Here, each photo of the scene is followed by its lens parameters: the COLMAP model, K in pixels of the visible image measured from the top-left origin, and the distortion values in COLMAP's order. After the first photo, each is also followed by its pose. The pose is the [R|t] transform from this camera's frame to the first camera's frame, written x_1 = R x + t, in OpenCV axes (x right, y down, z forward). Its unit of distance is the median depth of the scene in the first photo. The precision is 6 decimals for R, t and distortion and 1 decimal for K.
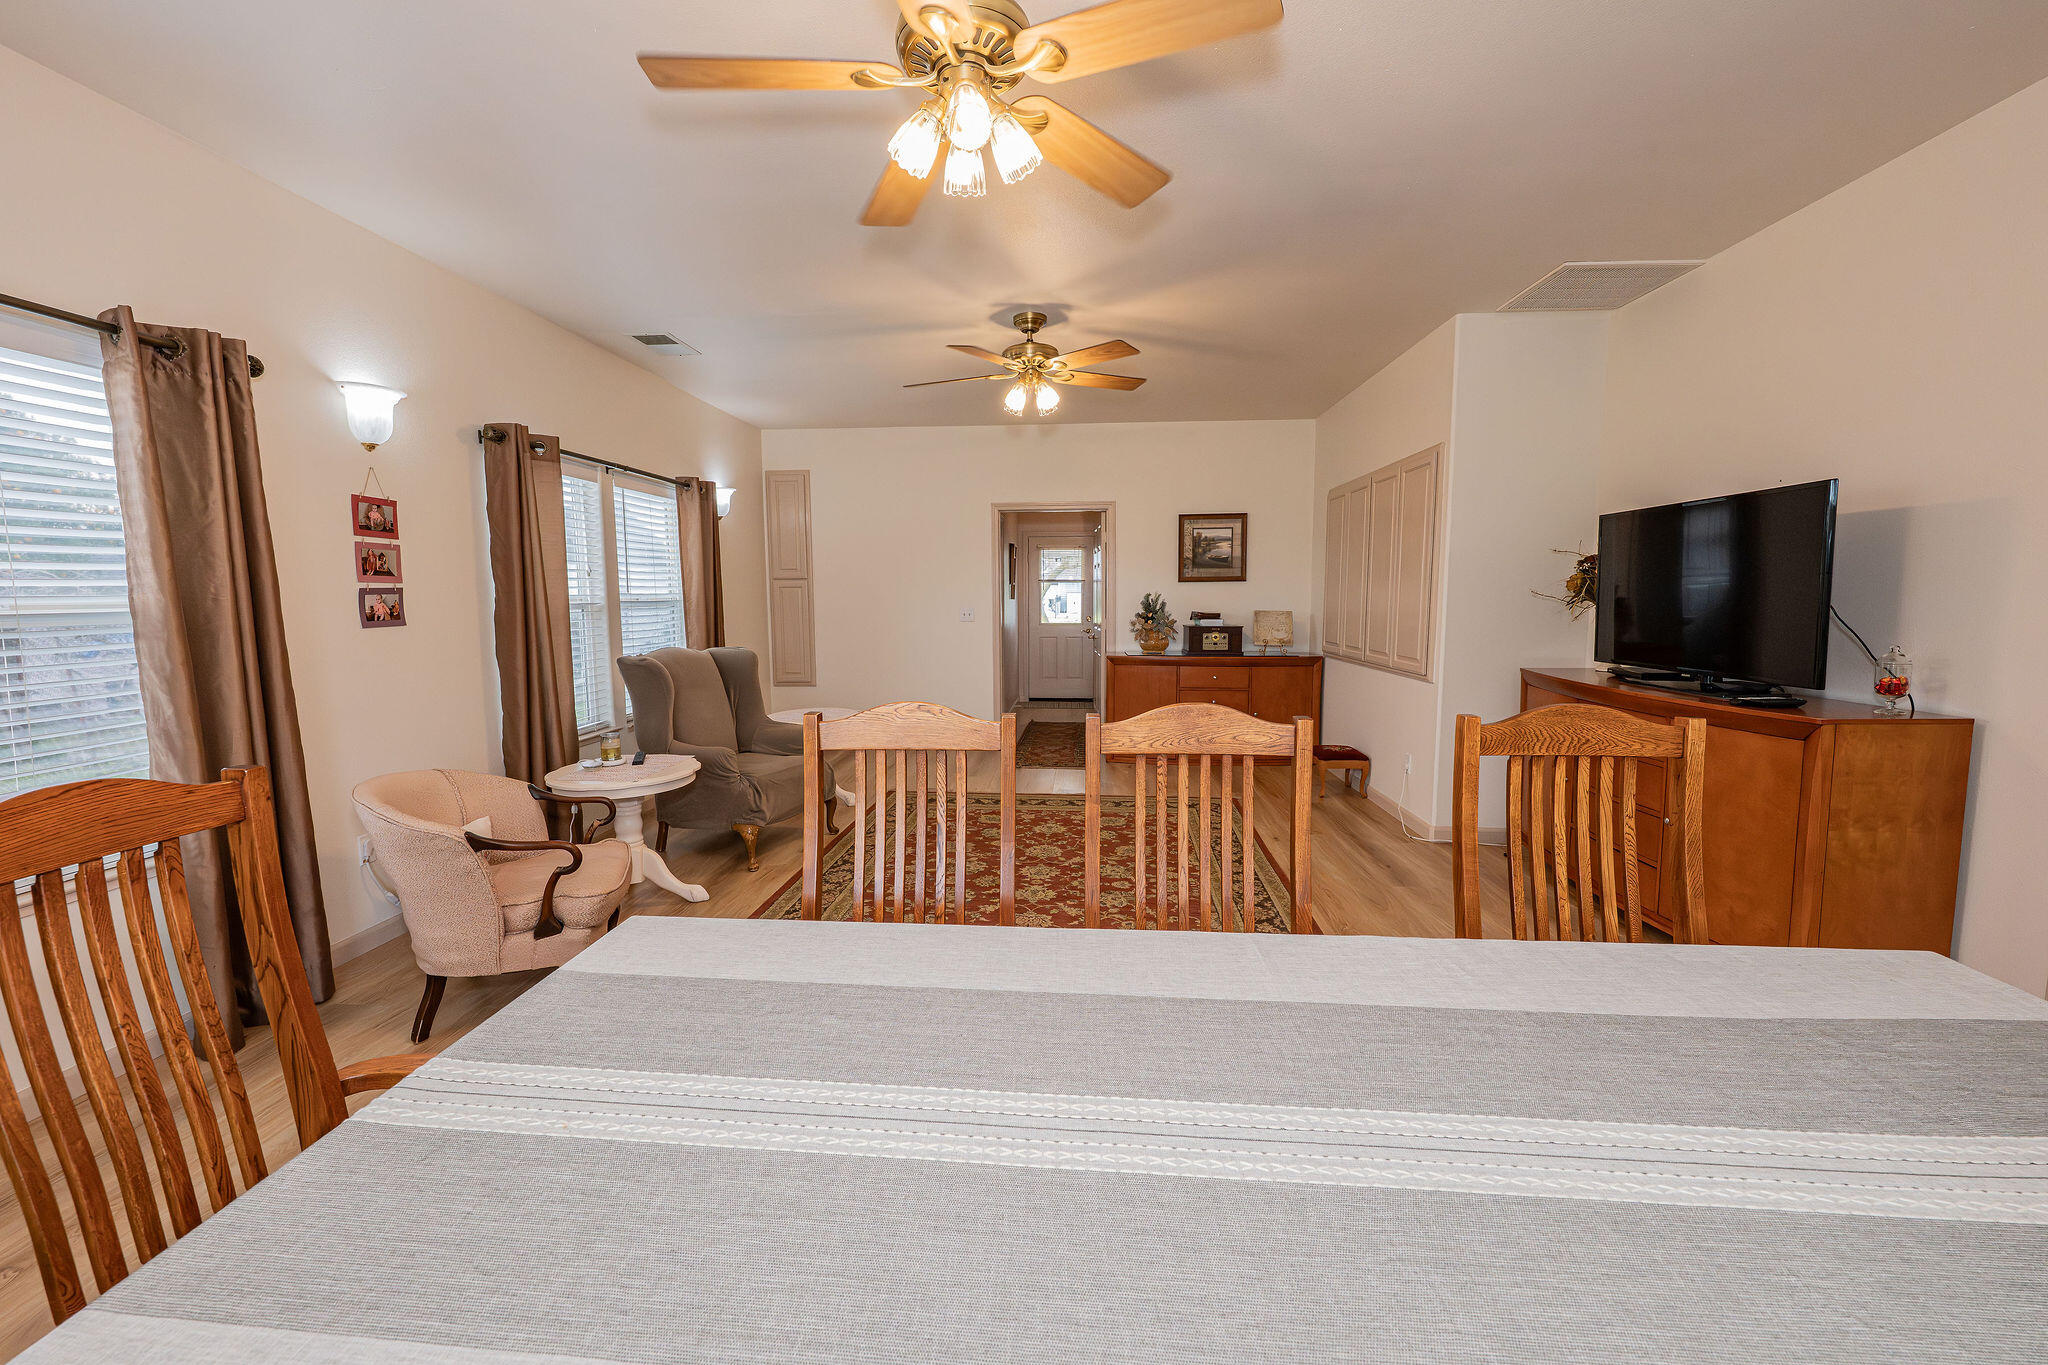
lens RADIAL K [[817.3, 0, 1021.5], [0, 817.3, 673.4], [0, 0, 1]] dist [0.000432, 0.000029]
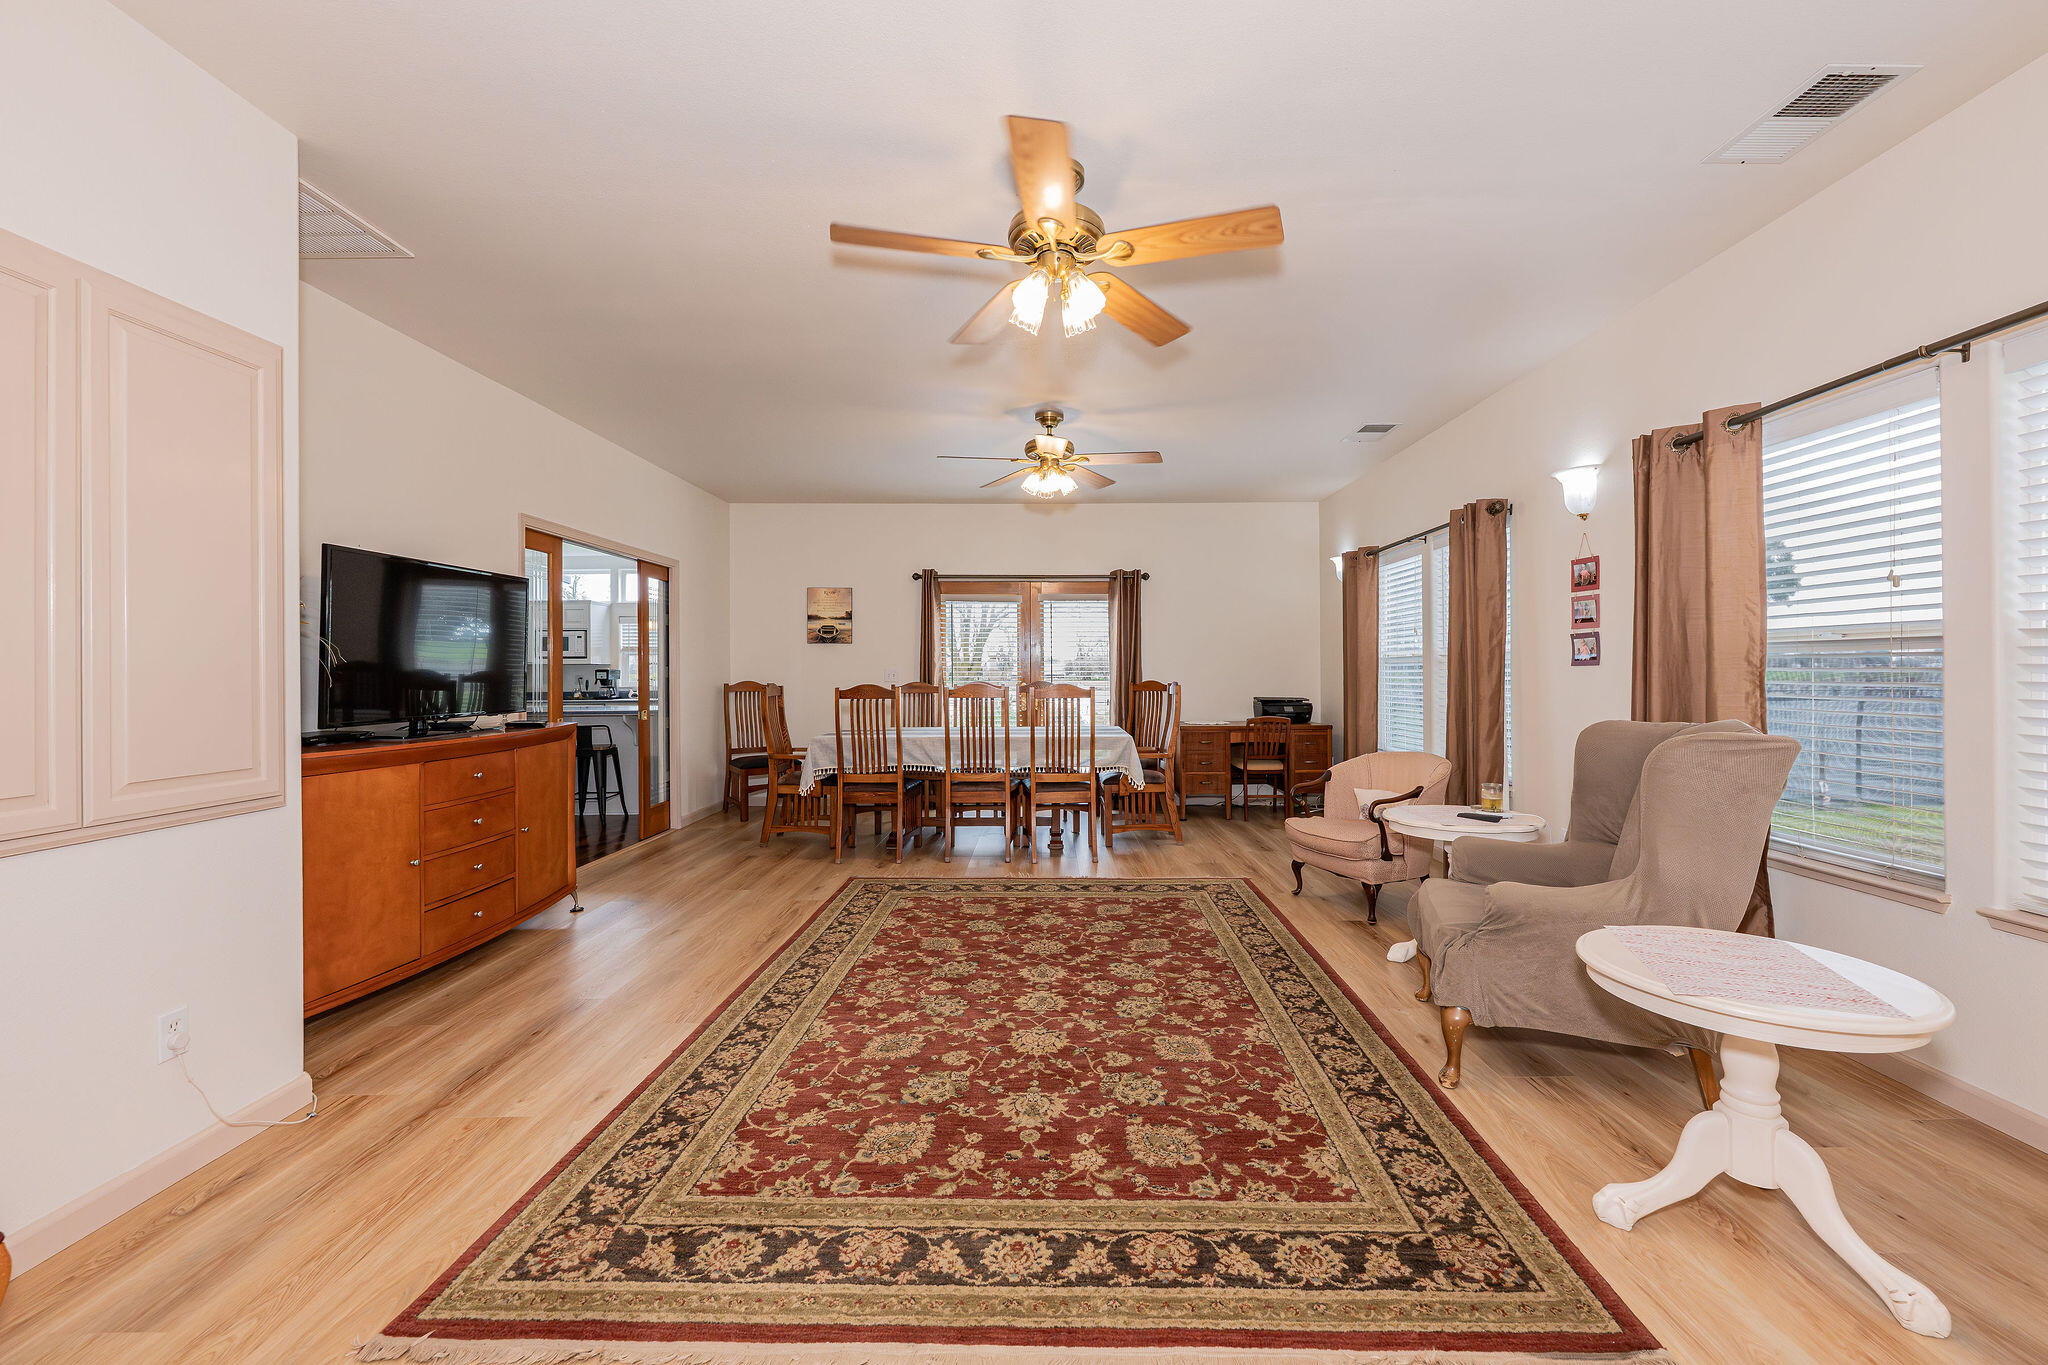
lens RADIAL K [[817.3, 0, 1033.4], [0, 817.3, 667.4], [0, 0, 1]] dist [0.000432, 0.000029]
pose [[-0.998057, 0.007145, -0.061898, 0.090441], [0.000913, 0.994973, 0.100138, -0.172371], [0.062302, 0.099886, -0.993046, 2.112671]]
